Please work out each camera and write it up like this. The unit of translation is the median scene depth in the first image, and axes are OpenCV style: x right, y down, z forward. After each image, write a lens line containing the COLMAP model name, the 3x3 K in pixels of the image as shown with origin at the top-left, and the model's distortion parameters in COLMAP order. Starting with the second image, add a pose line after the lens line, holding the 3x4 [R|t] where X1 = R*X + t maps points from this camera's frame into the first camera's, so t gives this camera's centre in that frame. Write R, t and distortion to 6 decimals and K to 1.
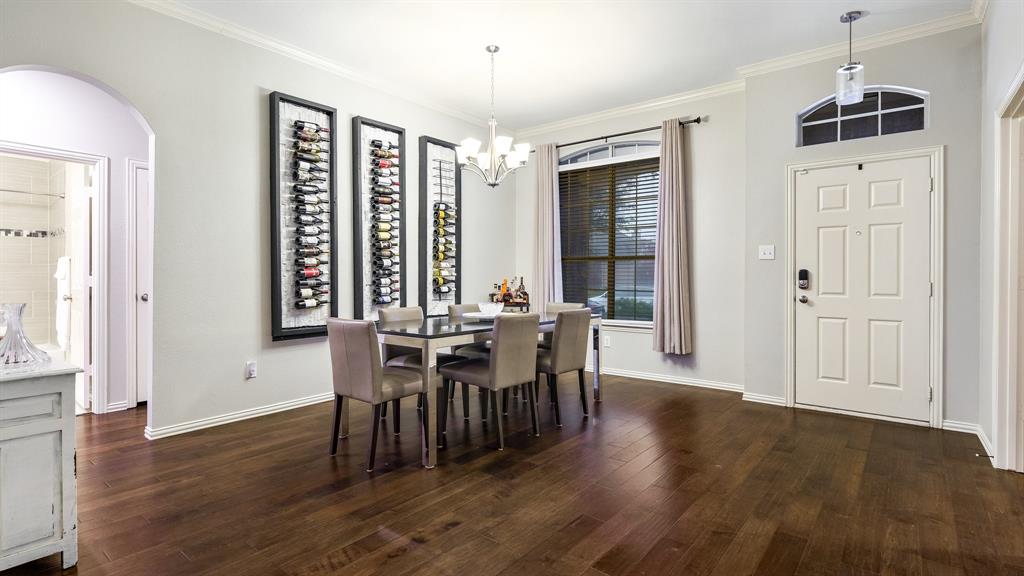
lens RADIAL K [[491.5, 0, 535.6], [0, 491.5, 275.1], [0, 0, 1]] dist [0.000950, 0.000544]
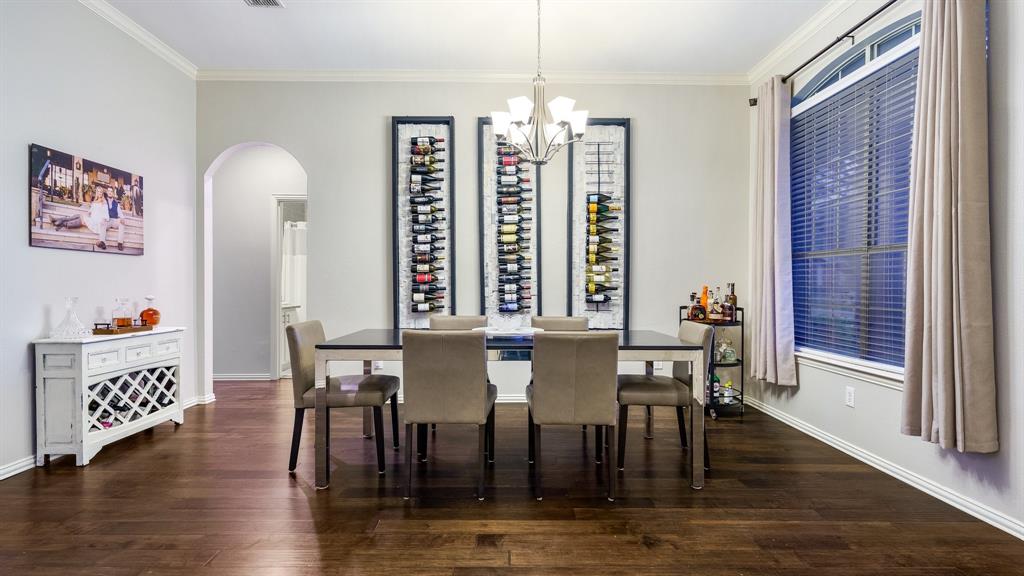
lens RADIAL K [[491.5, 0, 521.1], [0, 491.5, 295.0], [0, 0, 1]] dist [0.000950, 0.000544]
pose [[0.618985, 0.014972, -0.785260, 0.502937], [-0.000012, 0.999818, 0.019054, 0.010334], [0.785403, -0.011785, 0.618873, 0.502806]]
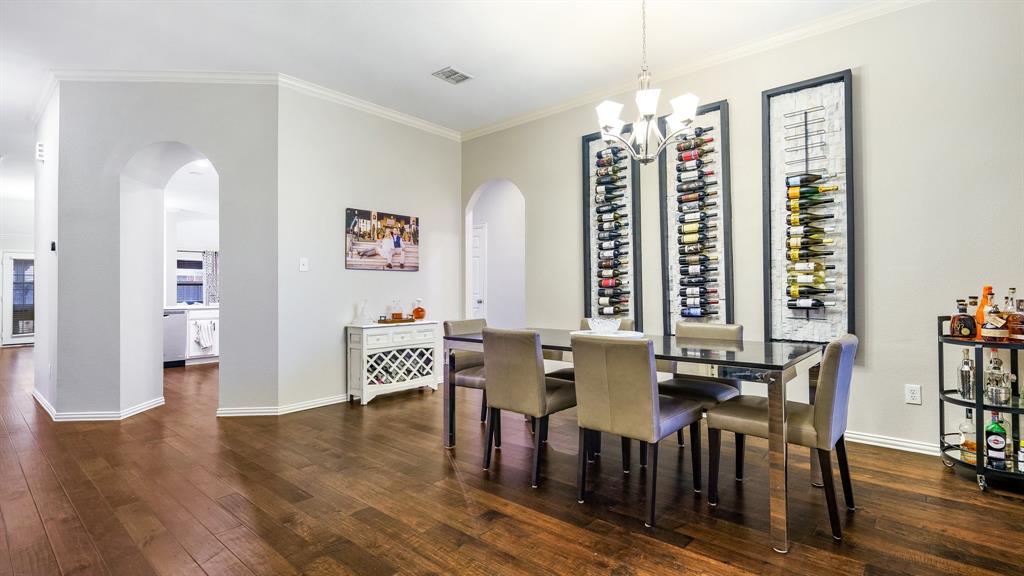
lens RADIAL K [[491.5, 0, 512.7], [0, 491.5, 284.0], [0, 0, 1]] dist [0.000950, 0.000544]
pose [[-0.068440, -0.015683, -0.997532, 0.659367], [0.008776, 0.999828, -0.016321, 0.013406], [0.997617, -0.009872, -0.068290, 0.852216]]
